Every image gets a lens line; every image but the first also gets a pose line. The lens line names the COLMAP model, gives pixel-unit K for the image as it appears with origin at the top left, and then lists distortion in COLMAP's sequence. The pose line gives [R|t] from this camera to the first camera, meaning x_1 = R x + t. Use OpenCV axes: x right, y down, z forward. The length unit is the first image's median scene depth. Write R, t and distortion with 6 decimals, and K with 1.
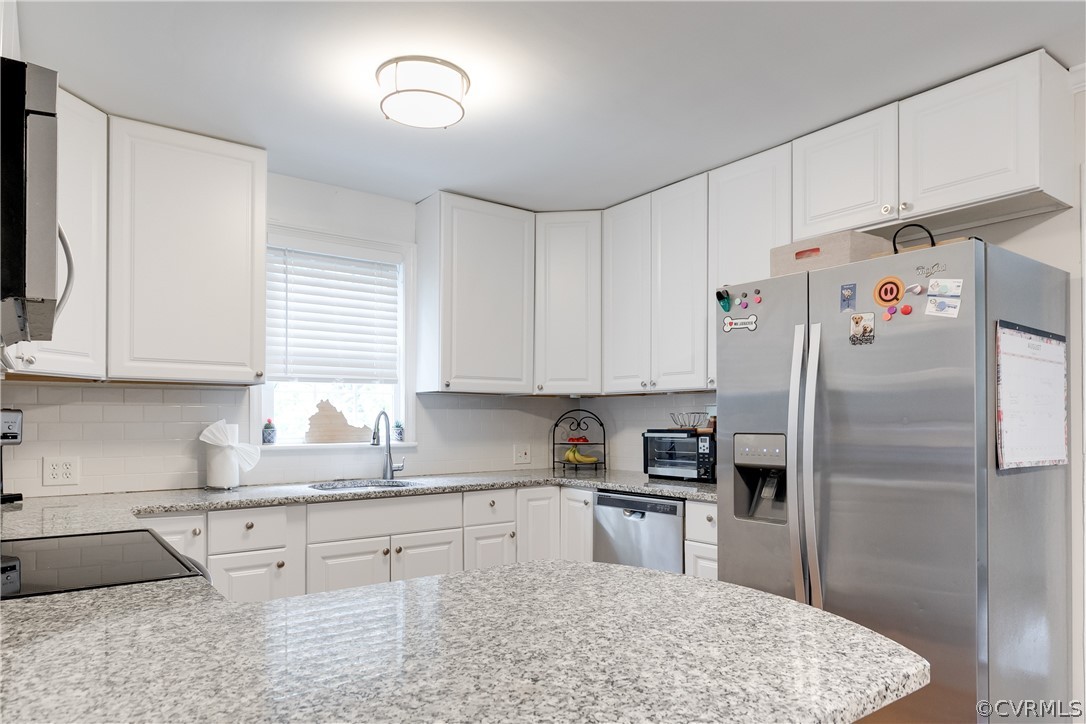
lens RADIAL K [[697.6, 0, 534.8], [0, 697.6, 411.9], [0, 0, 1]] dist [0.005988, 0.003884]
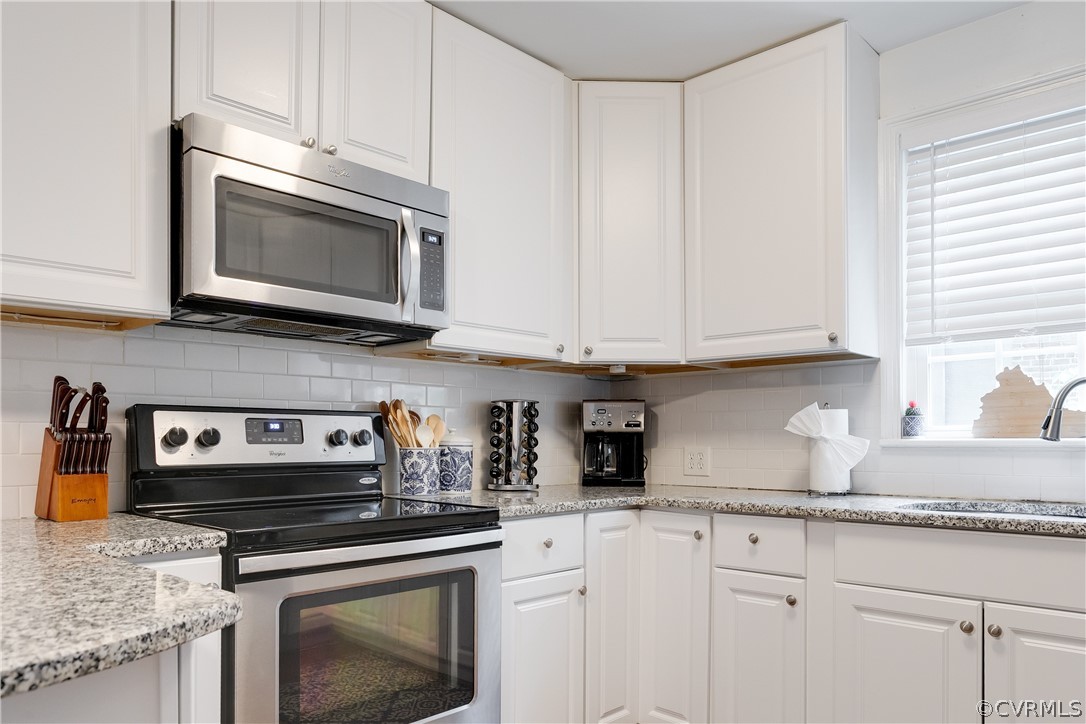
lens RADIAL K [[755.9, 0, 545.9], [0, 755.9, 432.6], [0, 0, 1]] dist [-0.002091, 0.000743]
pose [[0.180112, -0.008052, -0.983613, 0.293038], [0.012320, 0.999907, -0.005929, 0.041608], [0.983569, -0.011050, 0.180194, 0.521024]]
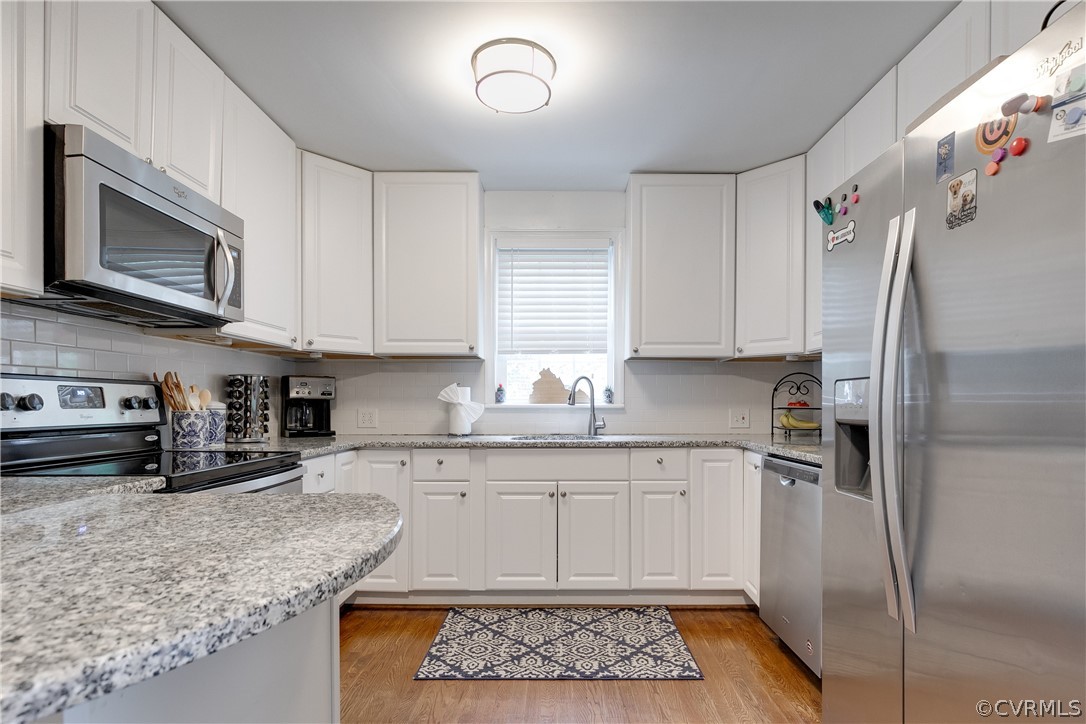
lens RADIAL K [[550.9, 0, 548.7], [0, 550.9, 405.3], [0, 0, 1]] dist [-0.000311, -0.000388]
pose [[0.799624, 0.003934, -0.600489, 0.305705], [0.005475, 0.999889, 0.013840, 0.036645], [0.600477, -0.014355, 0.799513, 0.247370]]
